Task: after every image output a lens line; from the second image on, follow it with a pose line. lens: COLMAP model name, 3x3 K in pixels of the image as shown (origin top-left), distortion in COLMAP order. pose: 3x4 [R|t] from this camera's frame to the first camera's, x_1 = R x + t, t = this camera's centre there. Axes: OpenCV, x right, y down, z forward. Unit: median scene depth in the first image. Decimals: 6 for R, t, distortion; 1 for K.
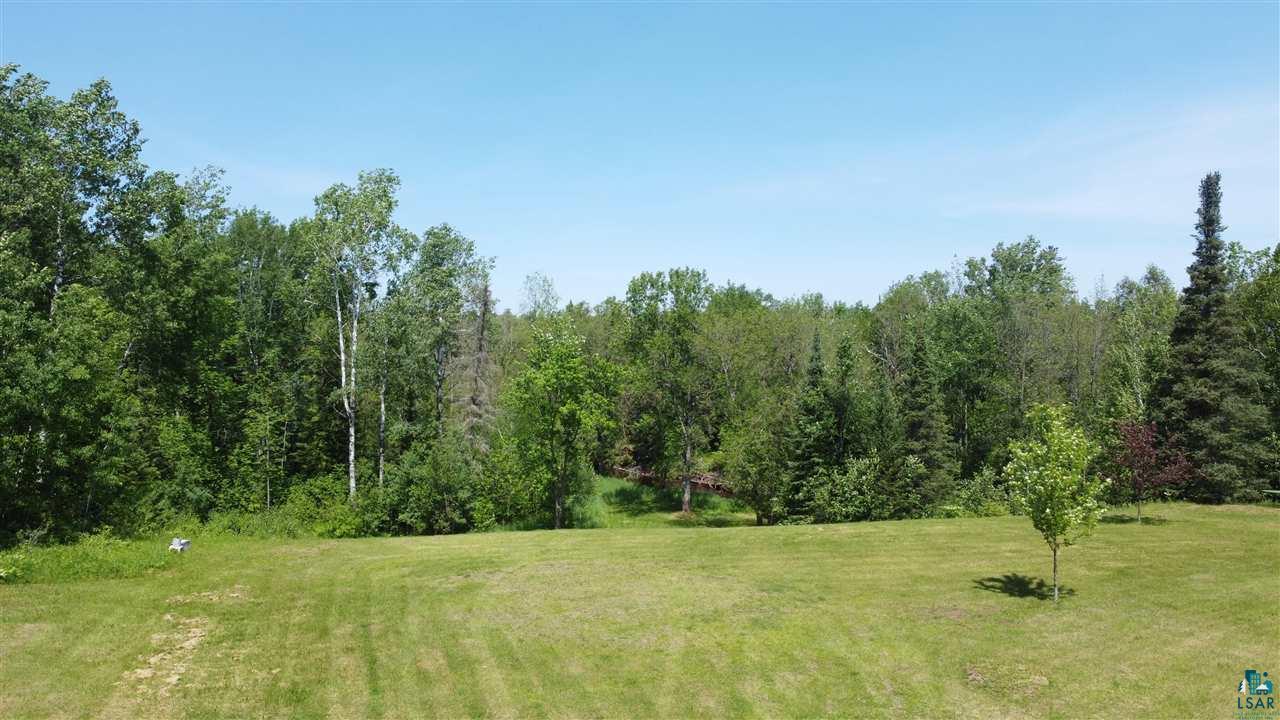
lens RADIAL K [[965.1, 0, 636.1], [0, 965.1, 363.3], [0, 0, 1]] dist [0.003633, -0.008768]
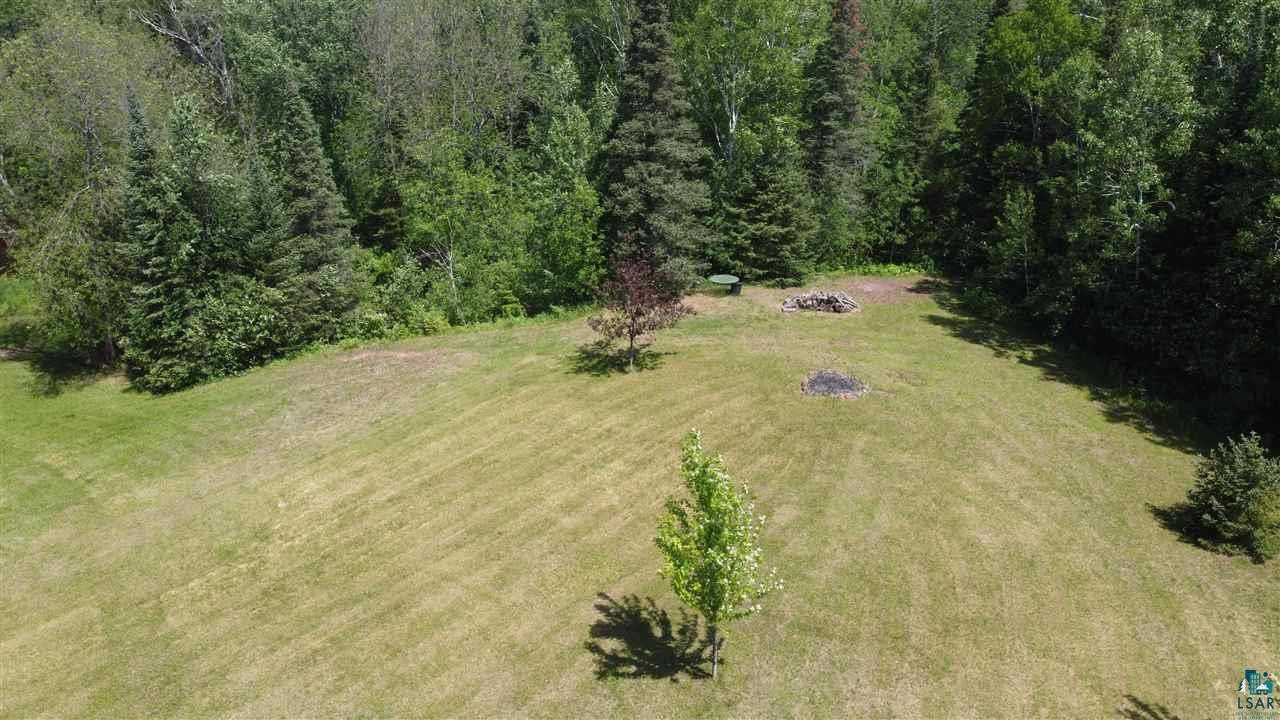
lens RADIAL K [[965.1, 0, 635.8], [0, 965.1, 353.8], [0, 0, 1]] dist [0.003633, -0.008768]
pose [[0.743714, -0.275220, 0.609215, -0.010337], [0.006101, 0.914076, 0.405497, -0.143527], [-0.668470, -0.297857, 0.681490, 0.278353]]
